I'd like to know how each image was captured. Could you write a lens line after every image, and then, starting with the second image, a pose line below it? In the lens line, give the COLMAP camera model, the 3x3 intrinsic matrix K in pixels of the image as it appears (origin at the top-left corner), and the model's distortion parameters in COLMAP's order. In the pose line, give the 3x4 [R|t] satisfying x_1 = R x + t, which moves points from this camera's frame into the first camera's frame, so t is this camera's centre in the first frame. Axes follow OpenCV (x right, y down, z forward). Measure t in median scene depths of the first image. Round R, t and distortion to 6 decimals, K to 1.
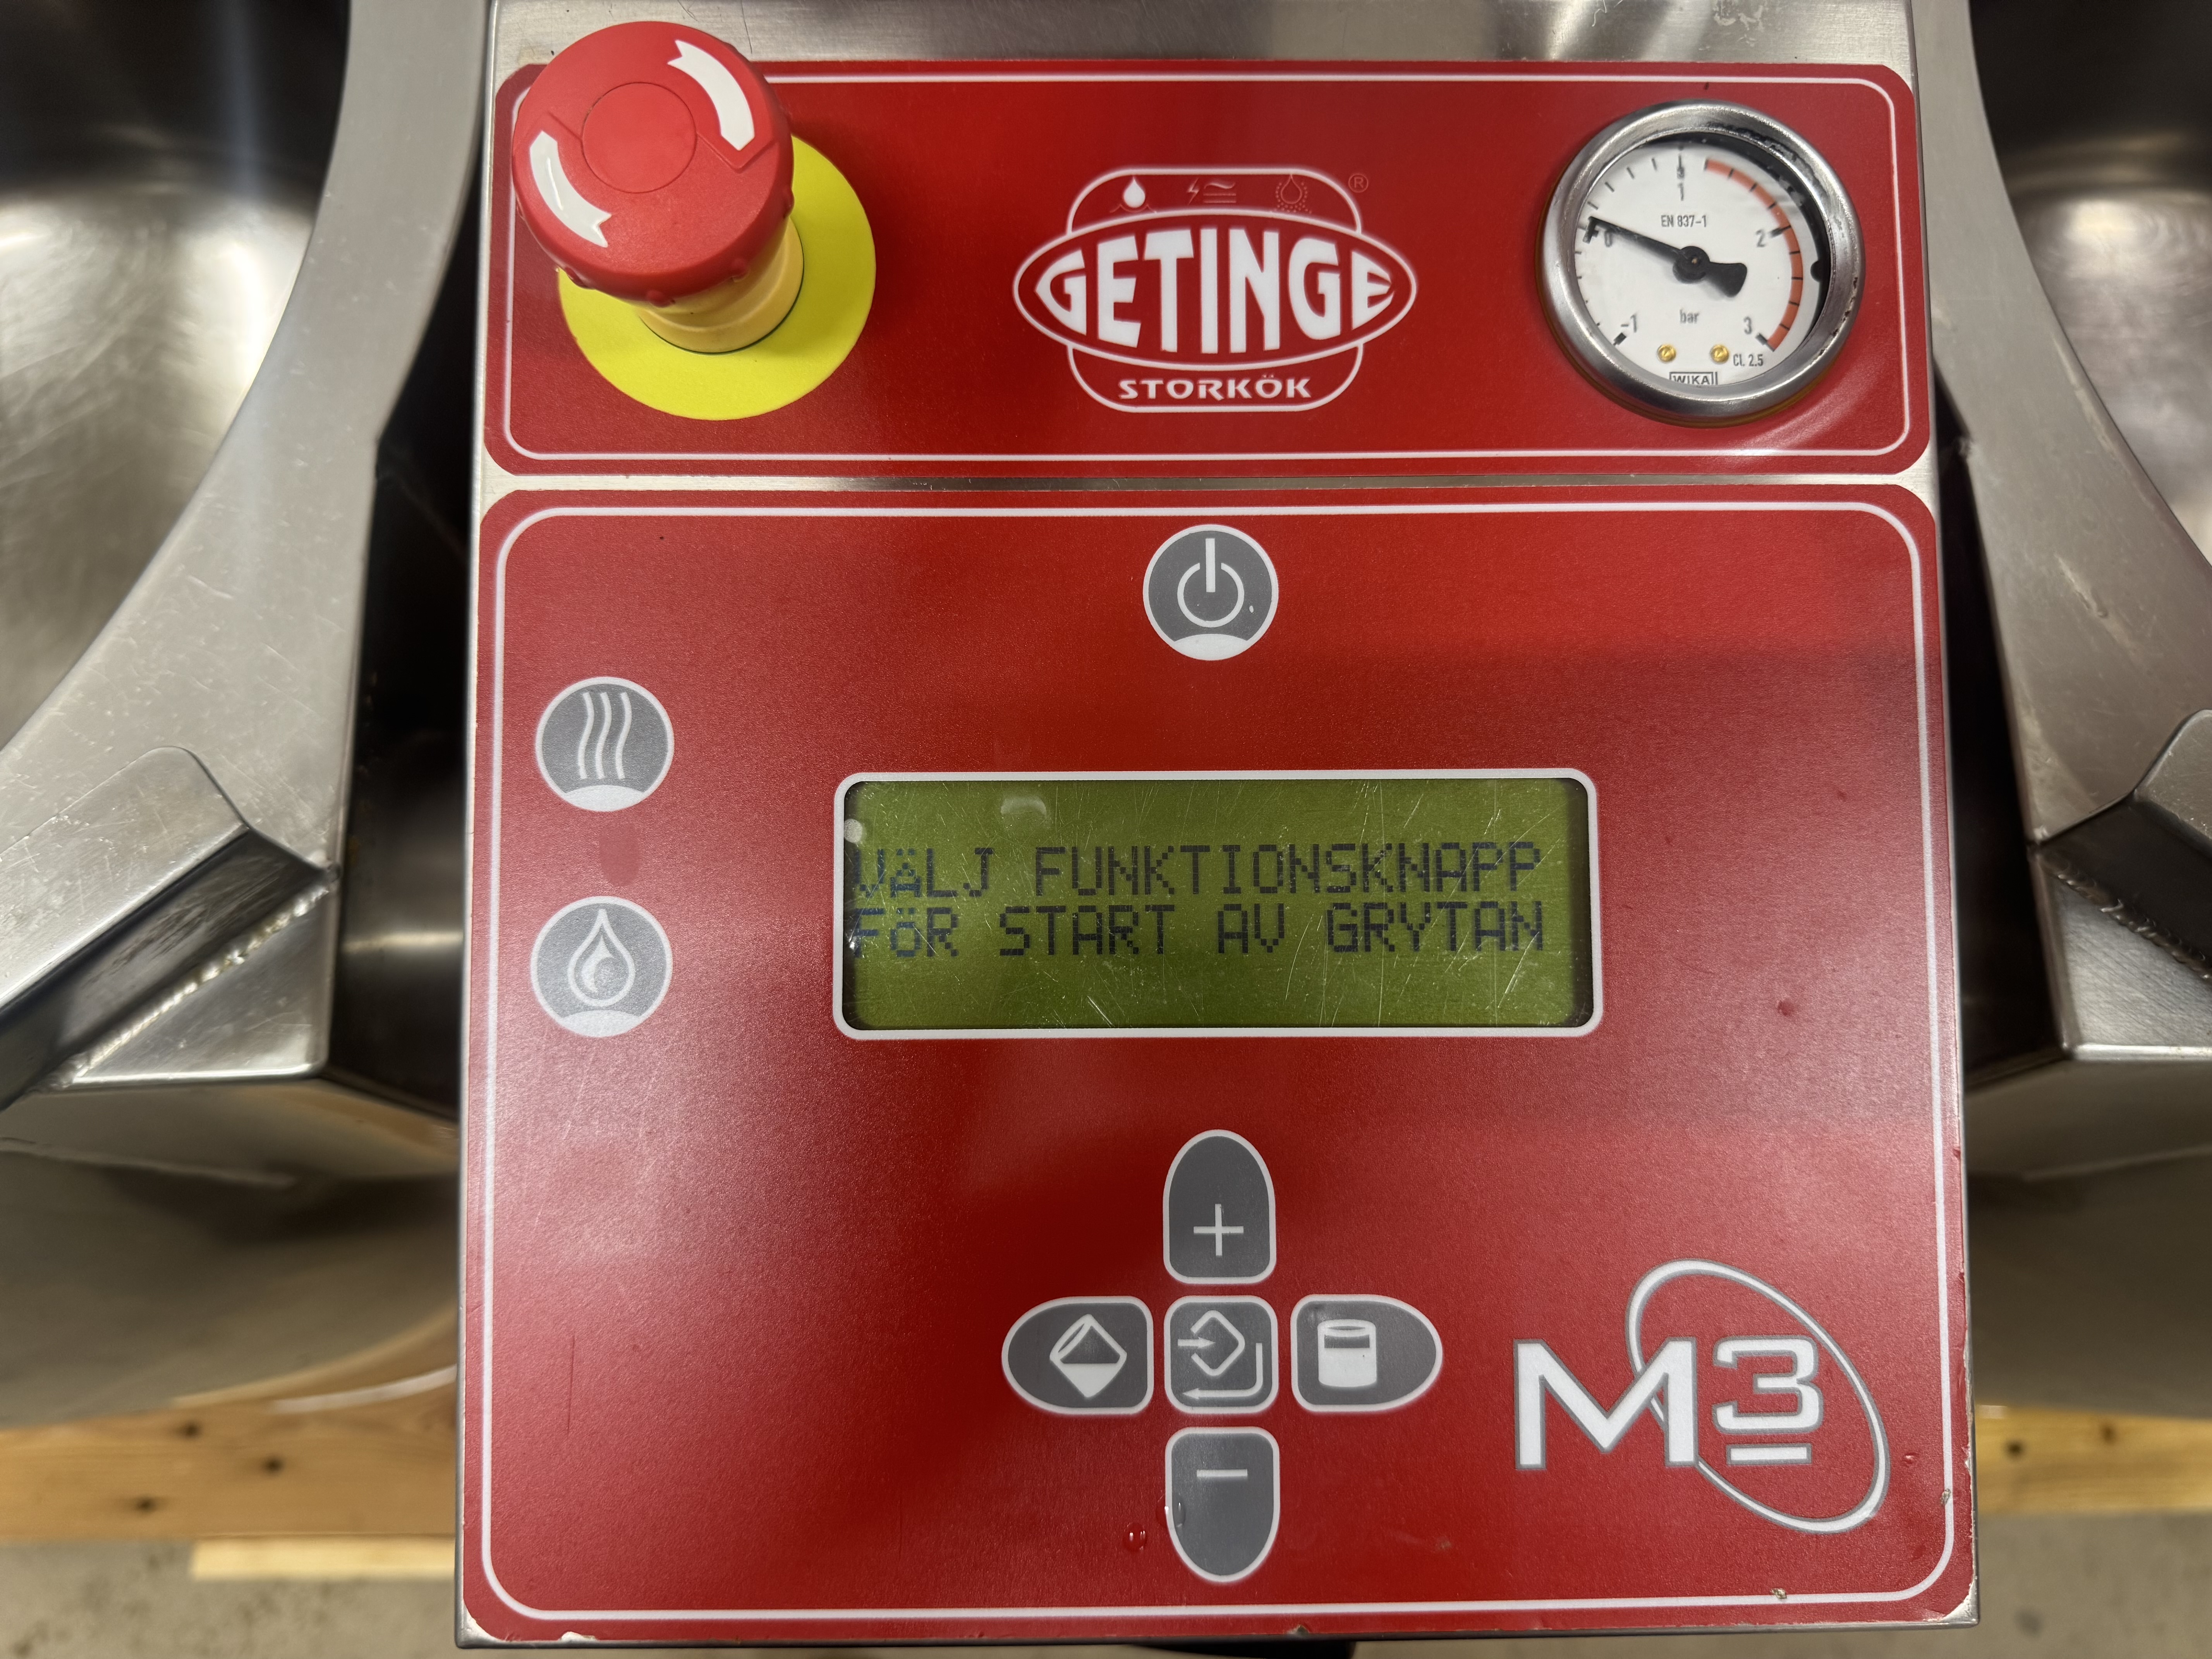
lens RADIAL K [[1628.9, 0, 1106.0], [0, 1628.9, 829.5], [0, 0, 1]] dist [0.010367, -0.102270]
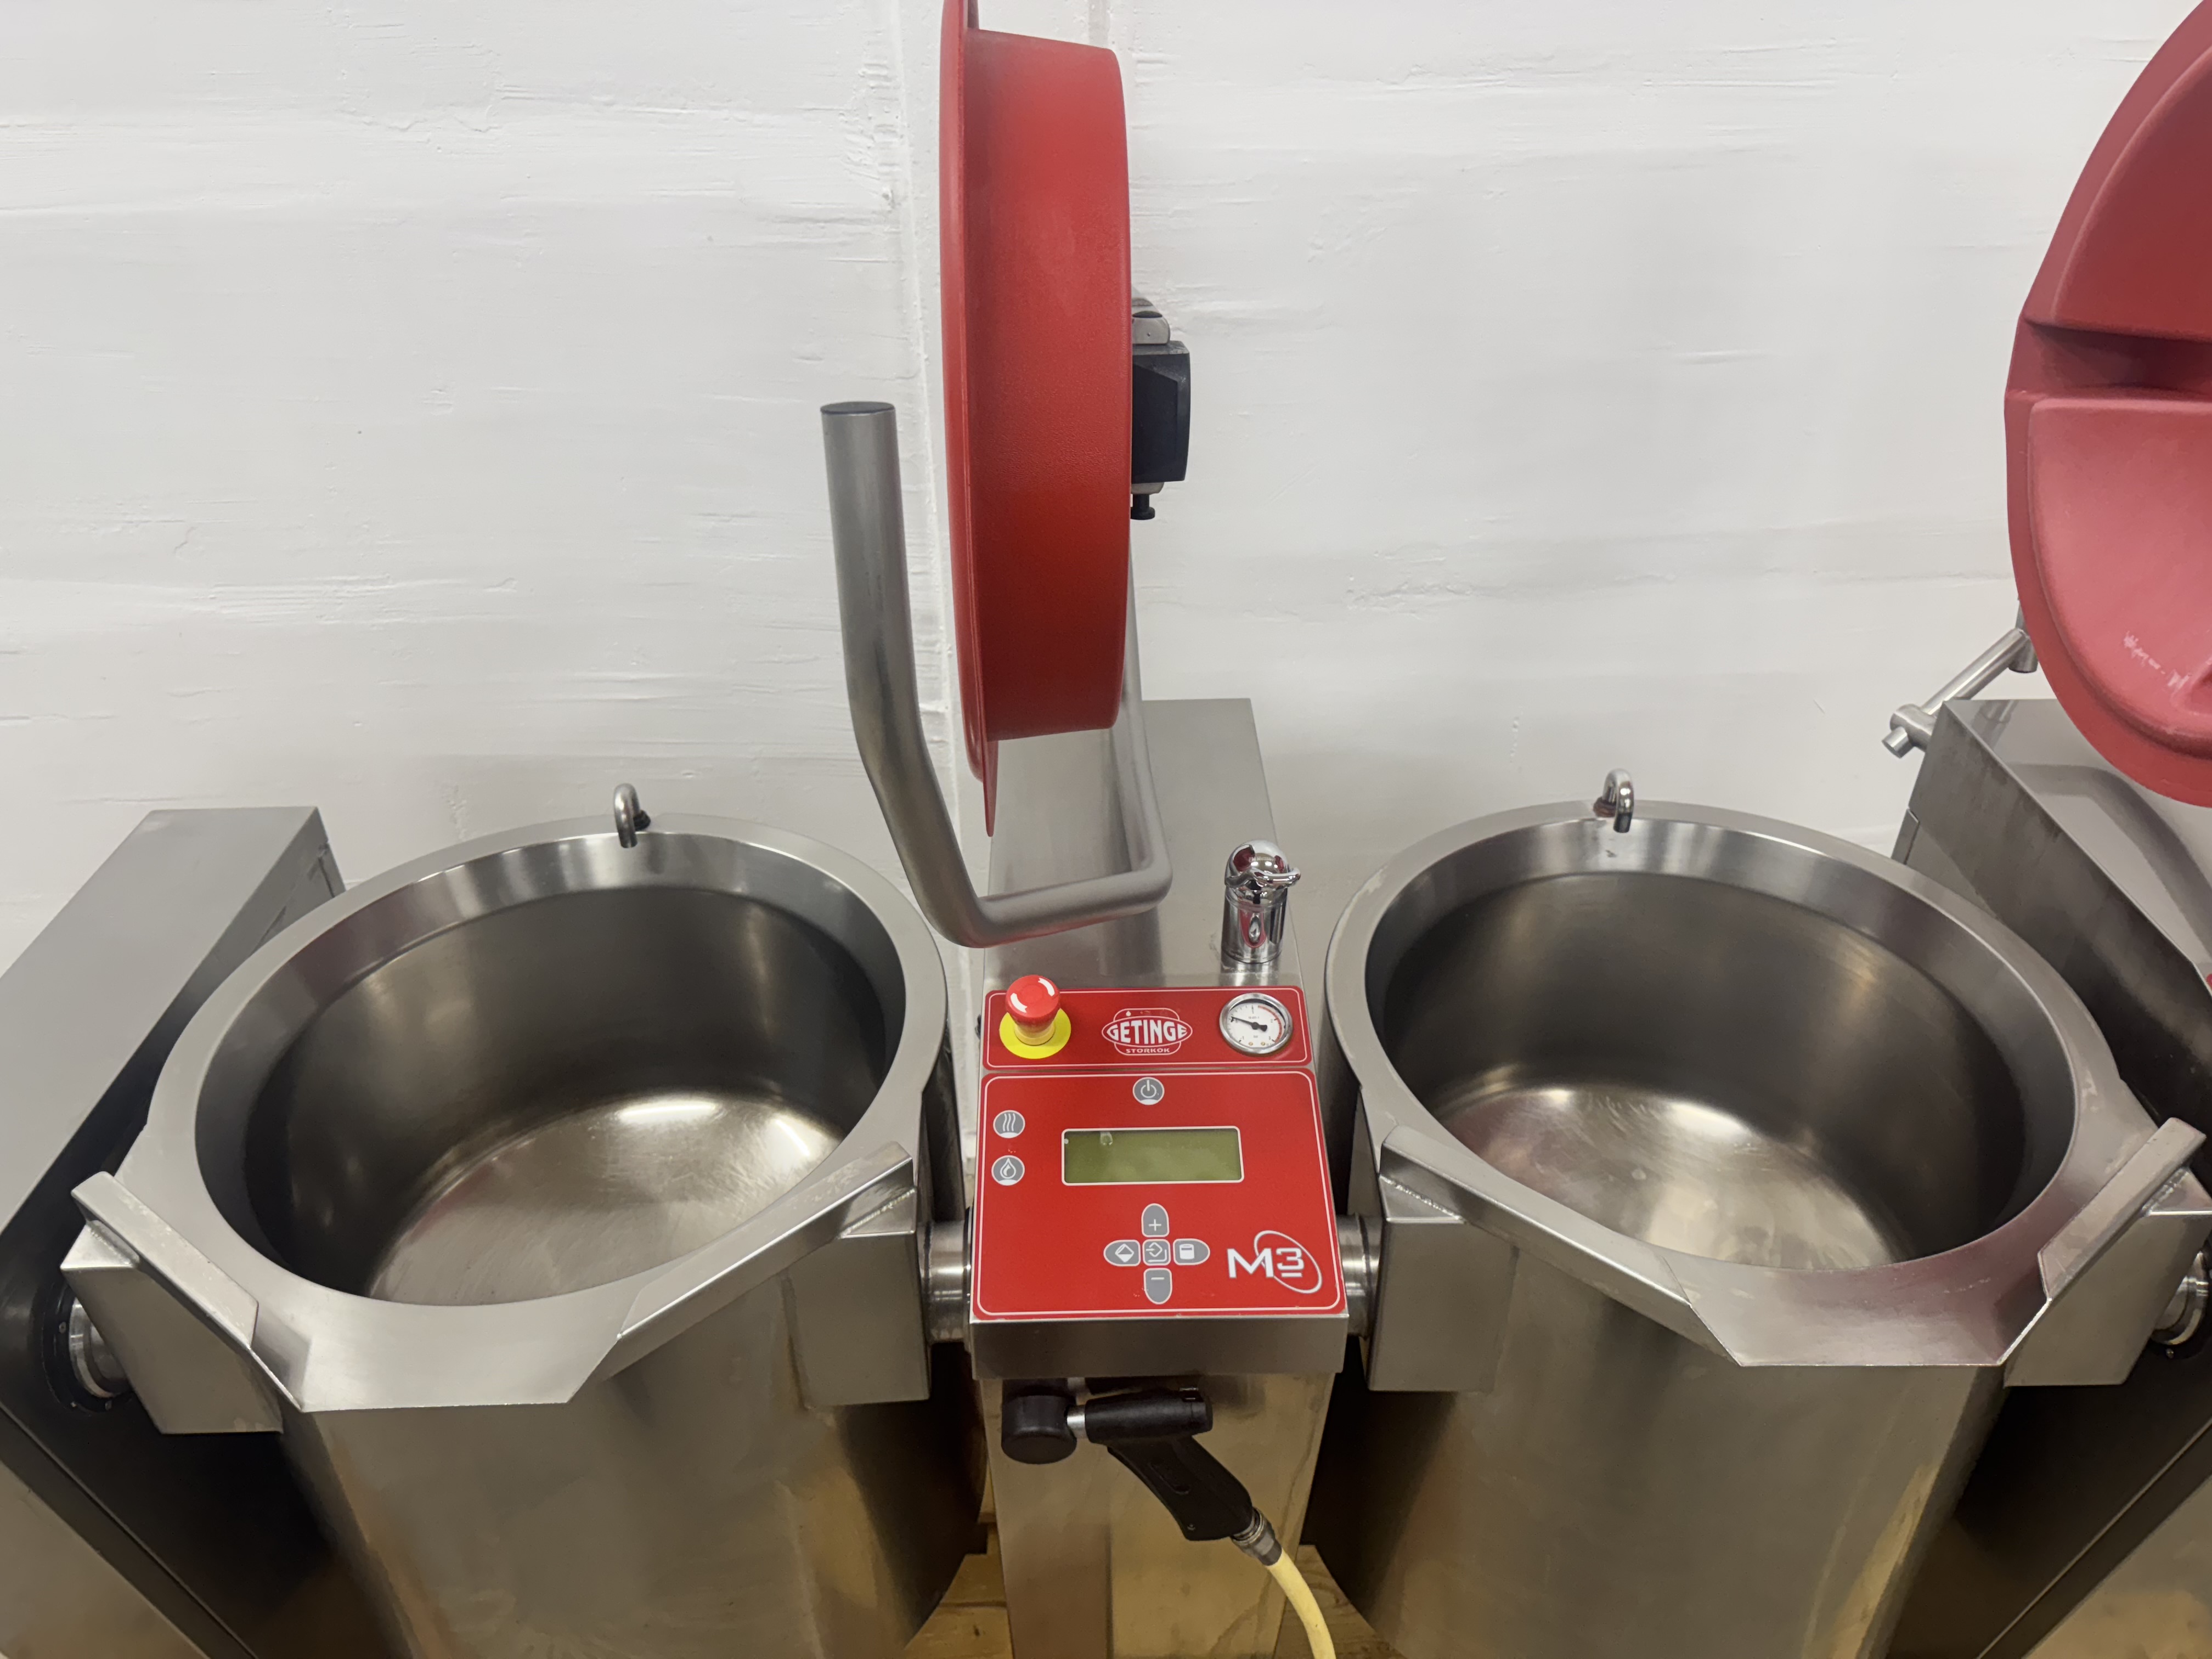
lens RADIAL K [[1565.9, 0, 1104.7], [0, 1565.9, 848.4], [0, 0, 1]] dist [0.018251, -0.023042]
pose [[0.999859, -0.011973, 0.011767, -0.095730], [0.016630, 0.802079, -0.596986, 1.870027], [-0.002290, 0.597098, 0.802165, -2.807298]]
